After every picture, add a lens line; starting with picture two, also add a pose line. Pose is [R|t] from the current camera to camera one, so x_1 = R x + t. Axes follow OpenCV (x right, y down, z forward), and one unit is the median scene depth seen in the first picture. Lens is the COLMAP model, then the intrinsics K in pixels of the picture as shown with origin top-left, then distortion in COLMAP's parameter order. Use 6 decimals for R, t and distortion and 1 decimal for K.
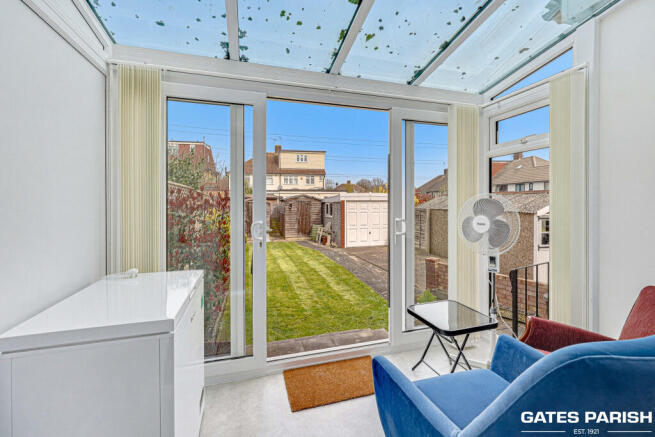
lens RADIAL K [[275.2, 0, 327.4], [0, 275.2, 204.4], [0, 0, 1]] dist [0.000338, 0.000008]
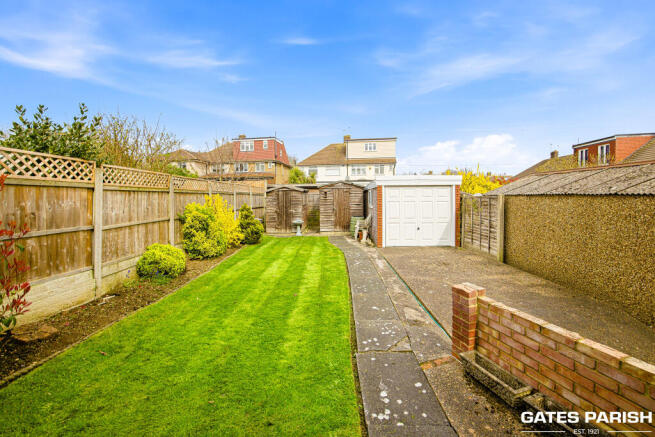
lens RADIAL K [[269.6, 0, 328.9], [0, 269.6, 205.4], [0, 0, 1]] dist [-0.017367, 0.000020]
pose [[0.955632, 0.000870, -0.294562, 0.120525], [0.007609, 0.999589, 0.027635, 0.016357], [0.294465, -0.028651, 0.955233, 0.202755]]
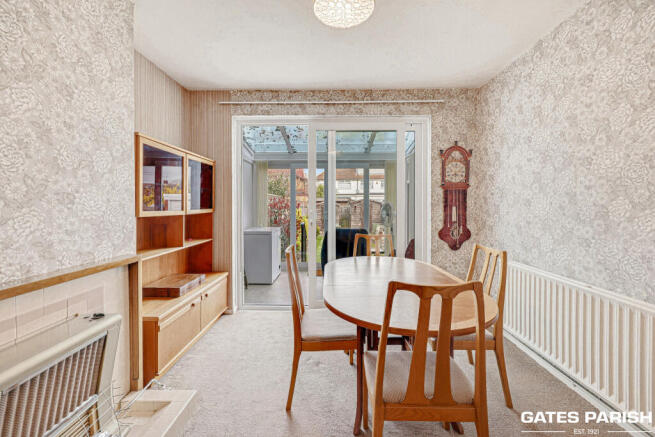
lens RADIAL K [[269.6, 0, 328.9], [0, 269.6, 205.4], [0, 0, 1]] dist [-0.017367, 0.000020]
pose [[0.954922, 0.001084, -0.296853, 0.113824], [-0.002356, 0.999990, -0.003927, 0.000840], [0.296846, 0.004449, 0.954915, -0.203882]]
